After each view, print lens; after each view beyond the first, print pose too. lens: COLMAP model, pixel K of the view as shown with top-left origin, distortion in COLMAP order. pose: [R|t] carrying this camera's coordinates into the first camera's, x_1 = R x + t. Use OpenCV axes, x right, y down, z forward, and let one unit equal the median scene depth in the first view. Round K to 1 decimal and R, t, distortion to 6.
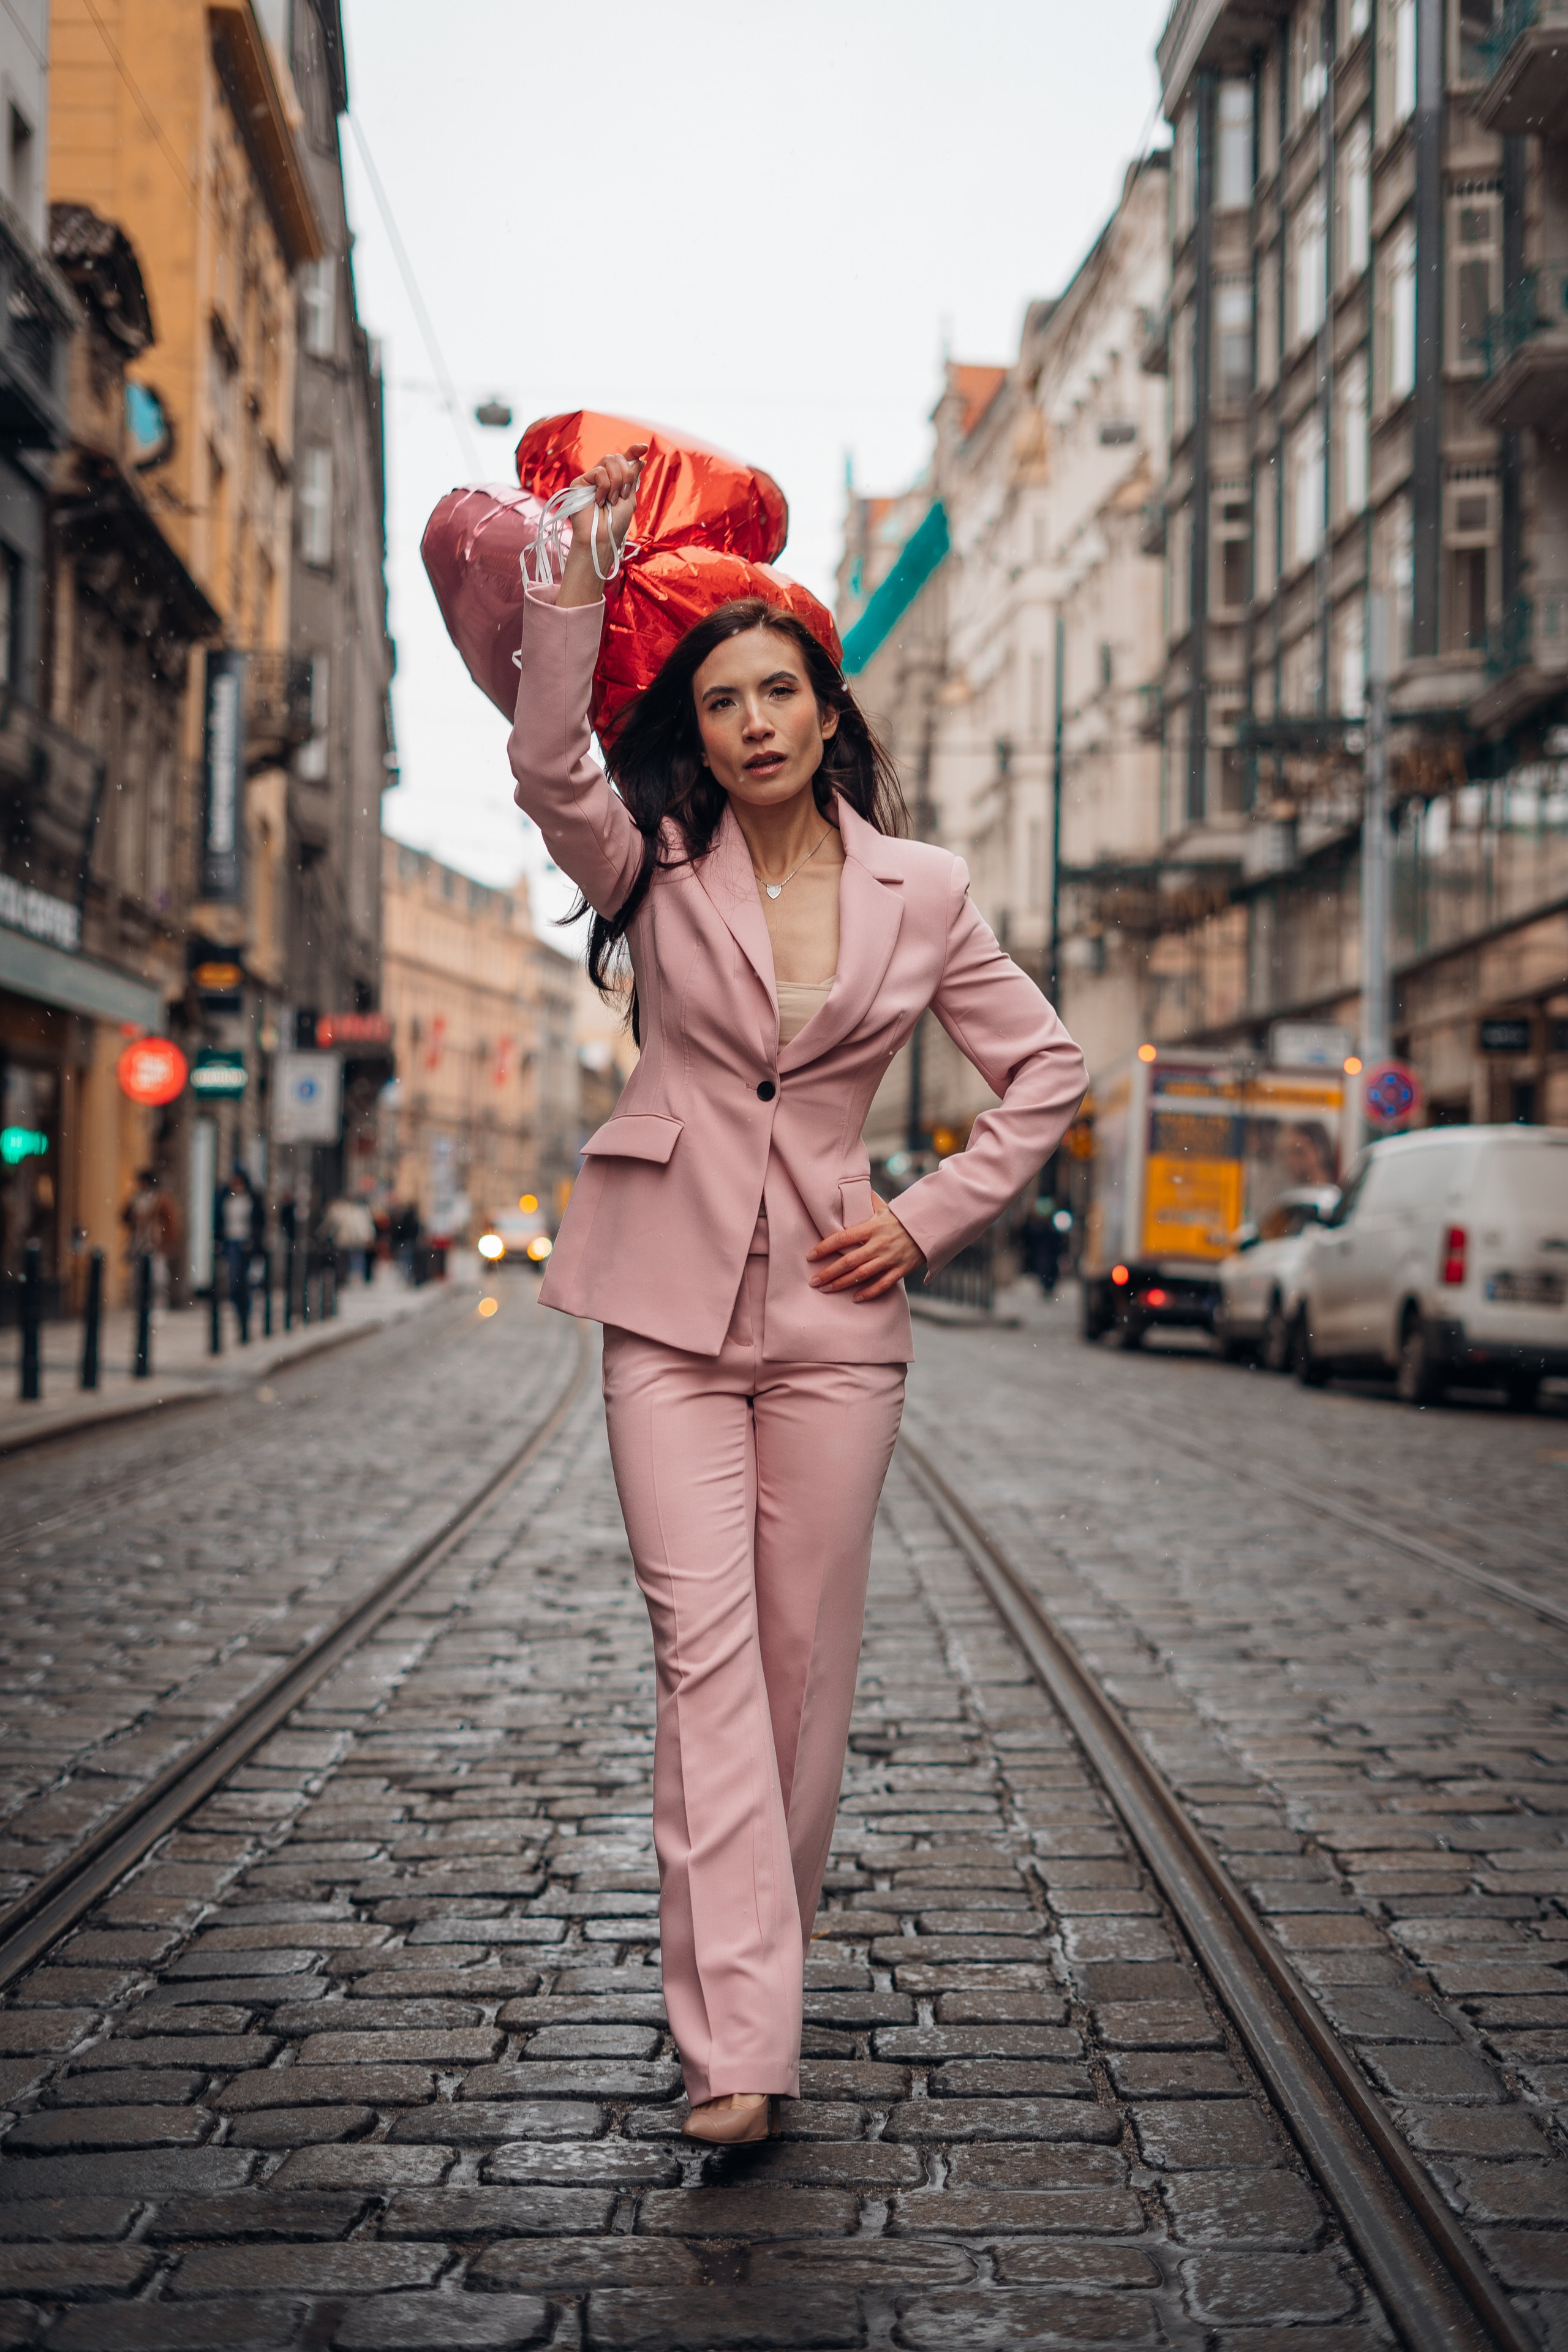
lens RADIAL K [[3344.1, 0, 794.9], [0, 3344.1, 1182.6], [0, 0, 1]] dist [-0.027814, 0.012089]
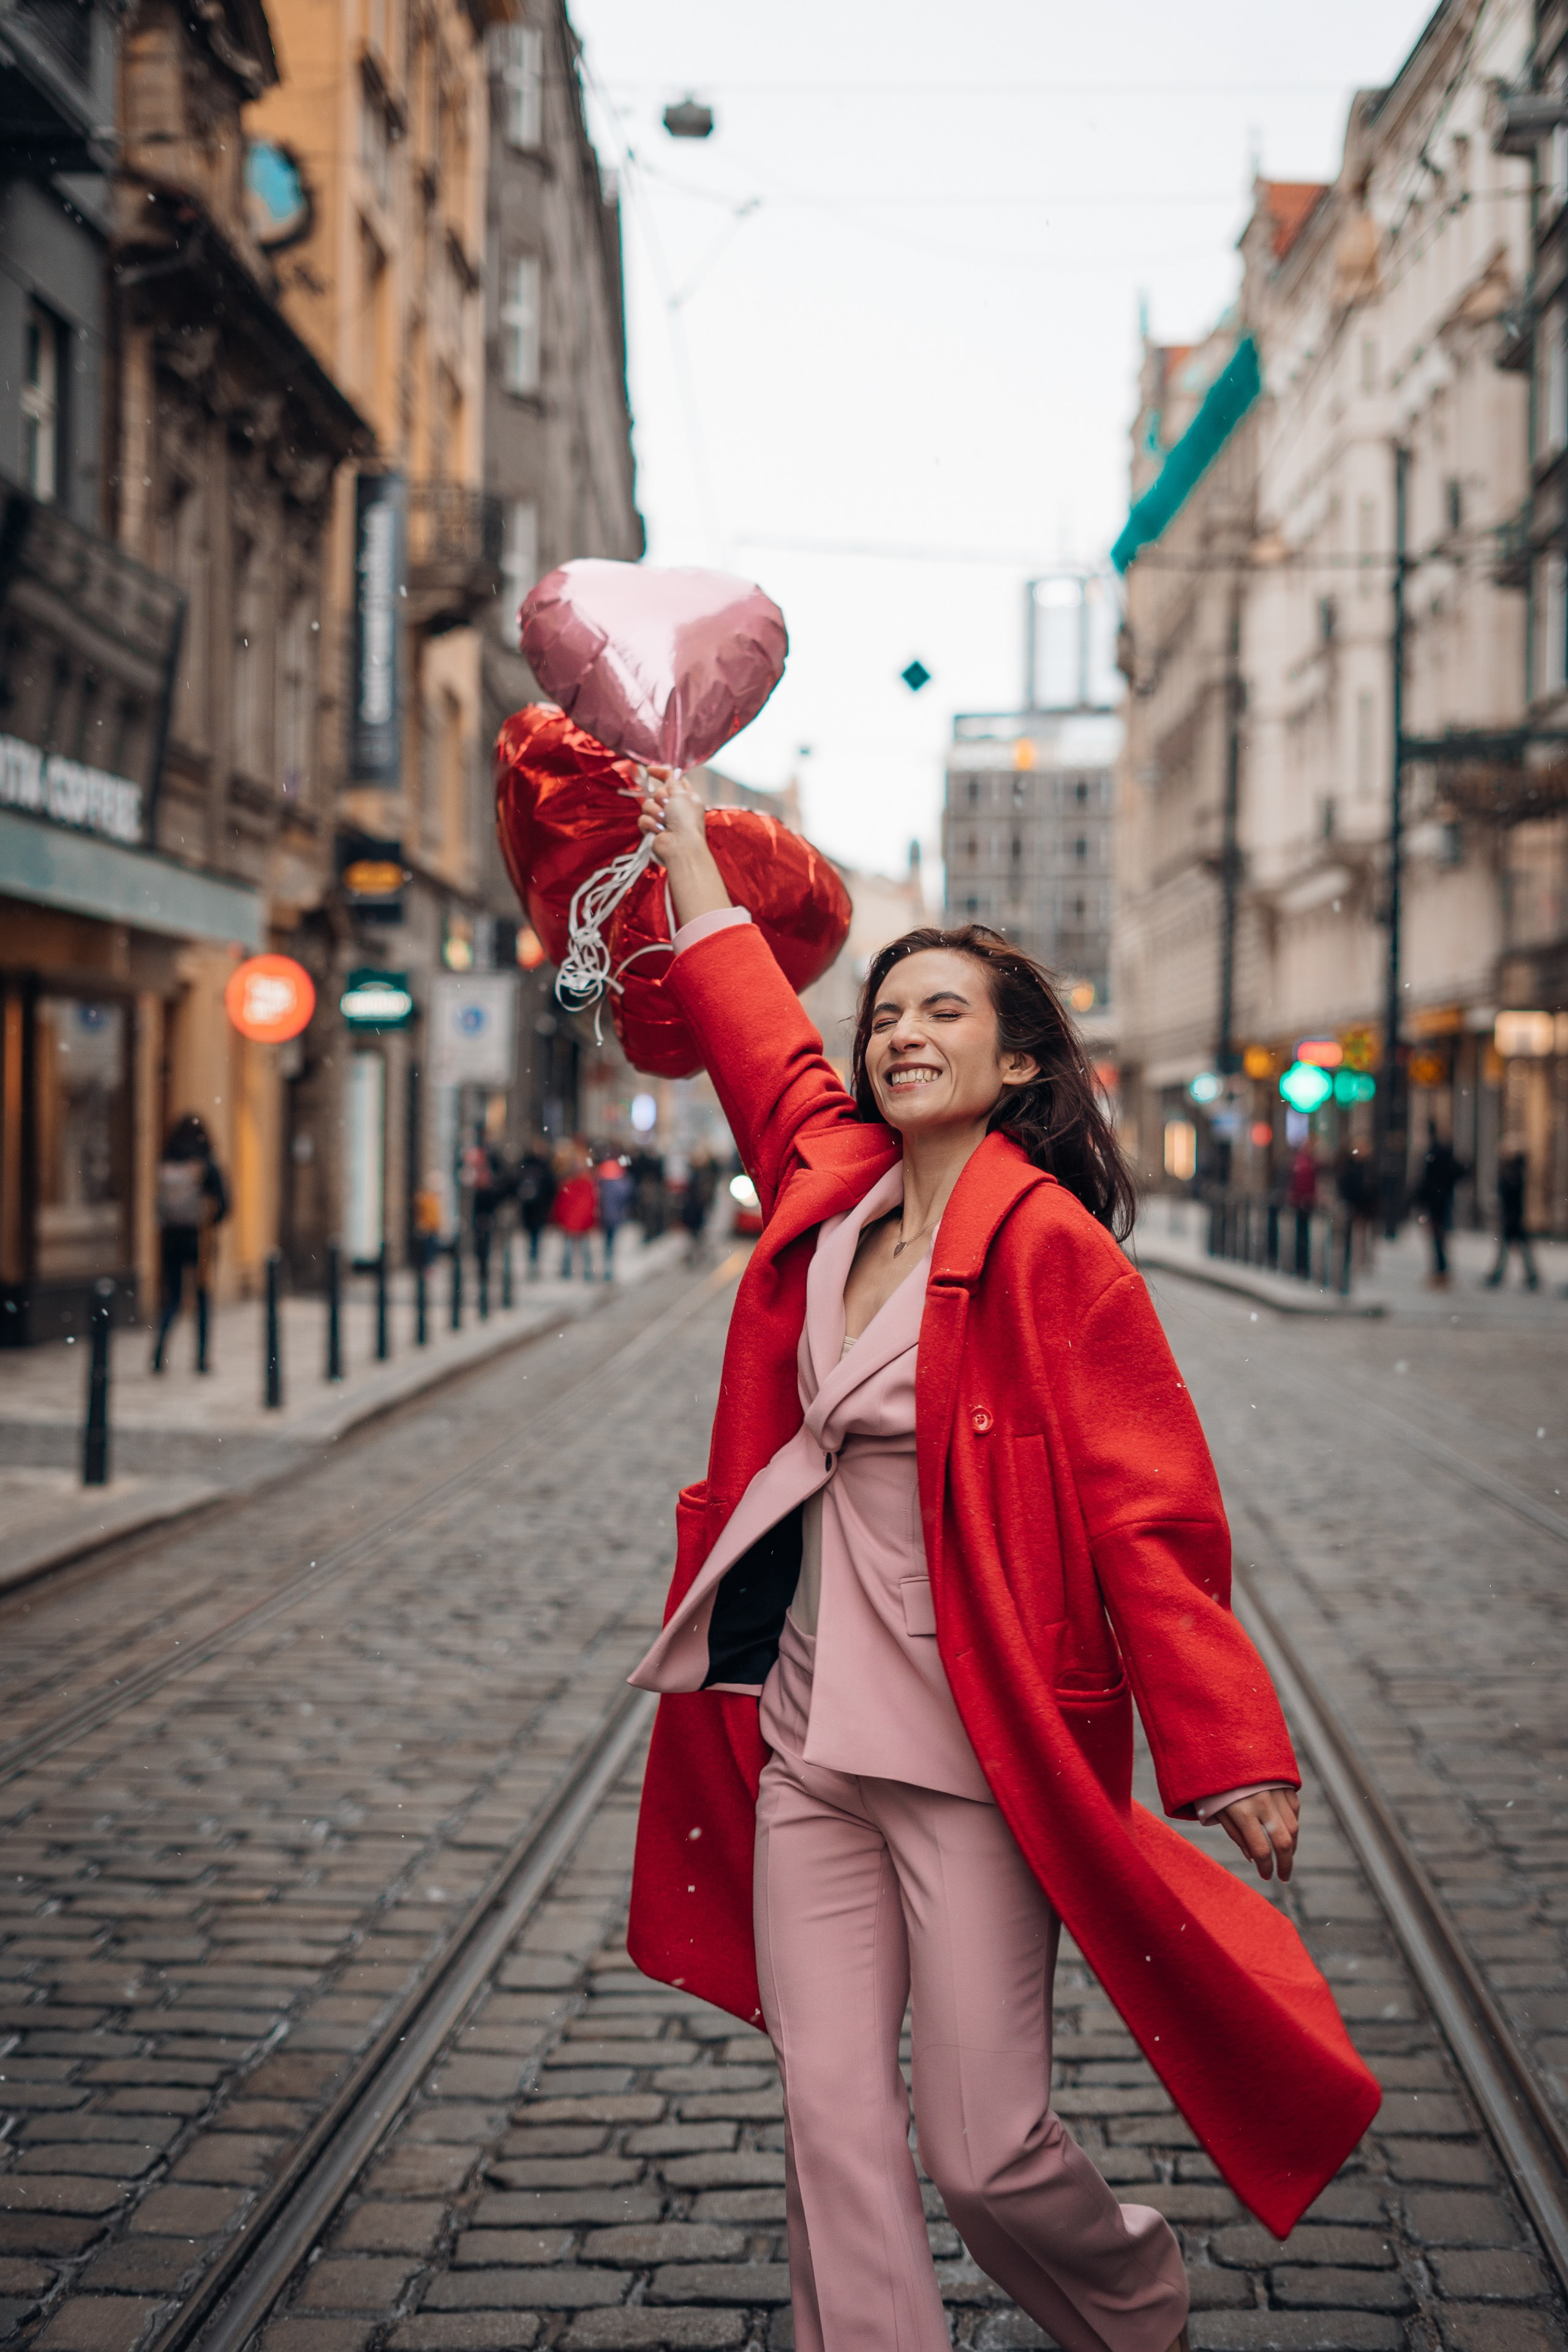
lens RADIAL K [[3344.1, 0, 794.9], [0, 3344.1, 1182.6], [0, 0, 1]] dist [-0.027814, 0.012089]
pose [[0.996275, -0.004415, -0.086121, -0.003480], [0.006701, 0.999632, 0.026279, -0.013372], [0.085973, -0.026759, 0.995938, 0.308487]]
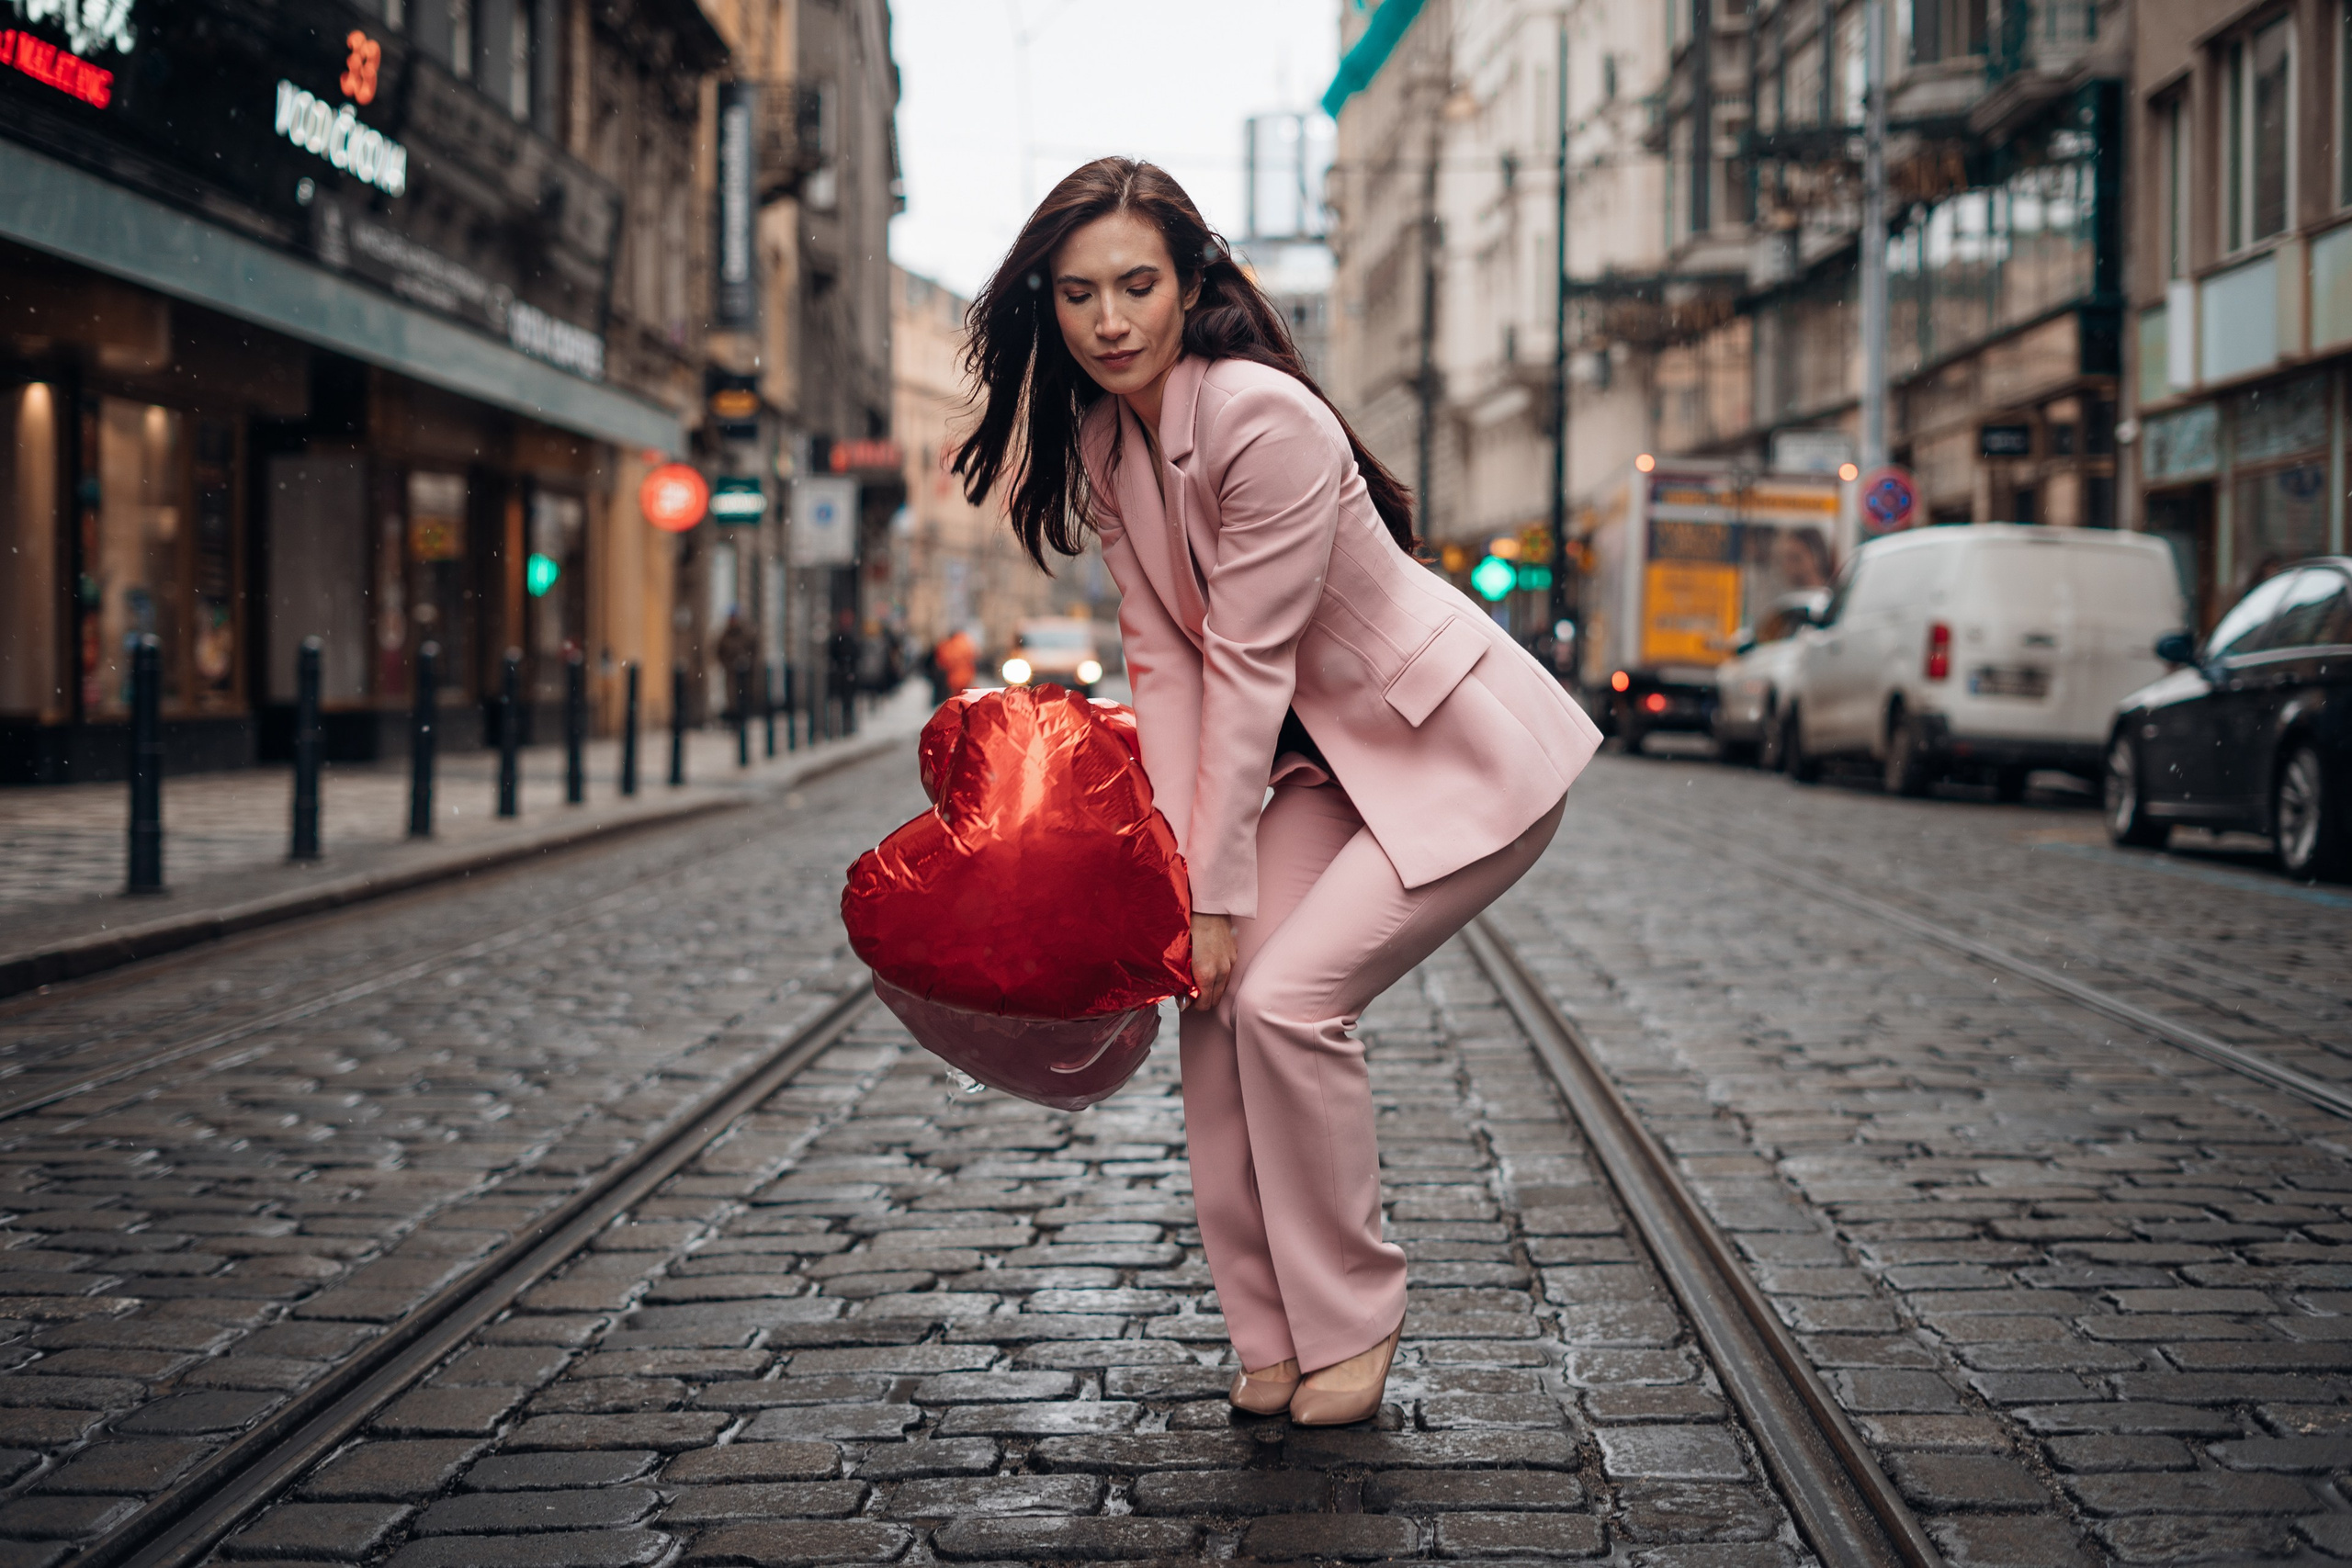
lens RADIAL K [[3357.4, 0, 1163.5], [0, 3357.4, 796.2], [0, 0, 1]] dist [-0.024621, 0.015004]
pose [[0.998976, -0.011630, -0.043729, 0.002604], [0.014053, 0.998359, 0.055516, 0.004532], [0.043011, -0.056074, 0.997500, -0.037360]]
